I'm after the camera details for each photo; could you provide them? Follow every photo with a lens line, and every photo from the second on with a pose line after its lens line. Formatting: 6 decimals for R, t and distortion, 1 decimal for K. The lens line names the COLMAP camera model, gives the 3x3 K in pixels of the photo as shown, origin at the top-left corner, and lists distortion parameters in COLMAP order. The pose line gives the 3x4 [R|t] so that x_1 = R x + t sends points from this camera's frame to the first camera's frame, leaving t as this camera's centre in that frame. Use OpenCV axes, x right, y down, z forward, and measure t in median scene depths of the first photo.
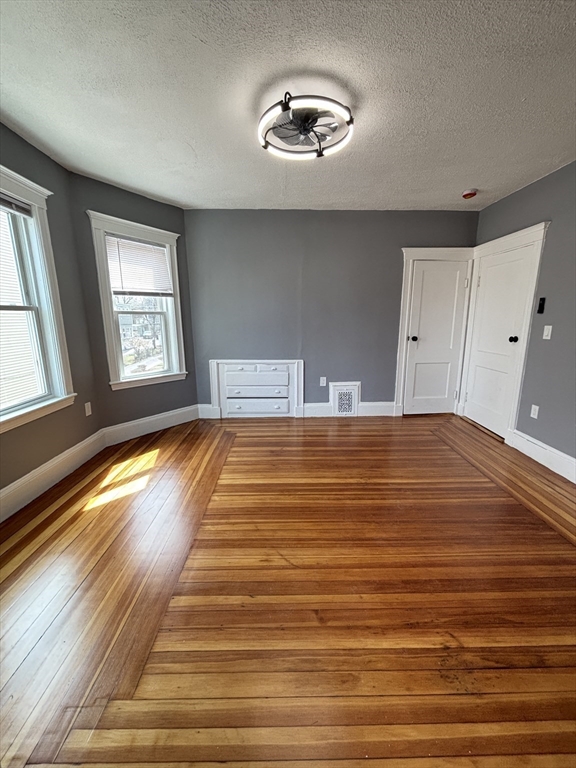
lens RADIAL K [[308.7, 0, 288.0], [0, 308.7, 384.0], [0, 0, 1]] dist [-0.000267, -0.000365]
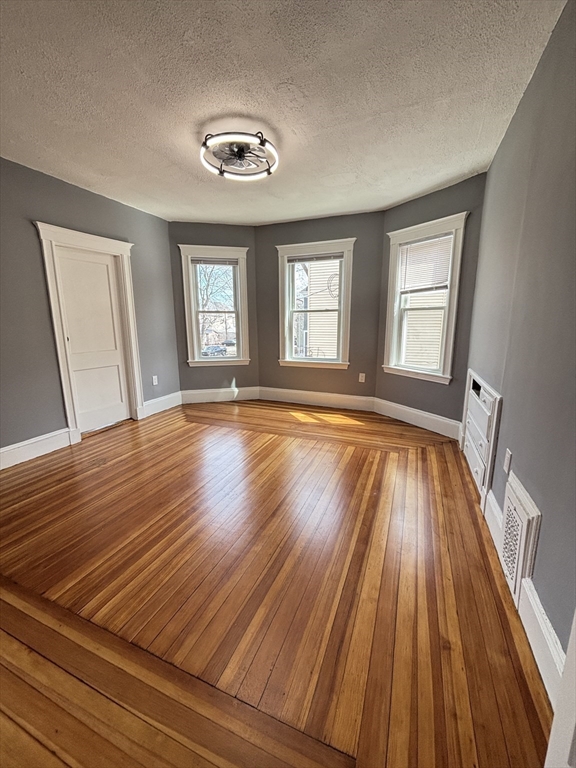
lens RADIAL K [[308.7, 0, 288.0], [0, 308.7, 384.0], [0, 0, 1]] dist [-0.000267, -0.000365]
pose [[-0.398302, 0.181082, -0.899202, 0.792523], [-0.186211, 0.943943, 0.272574, -0.219490], [0.898154, 0.276008, -0.342255, 1.175026]]
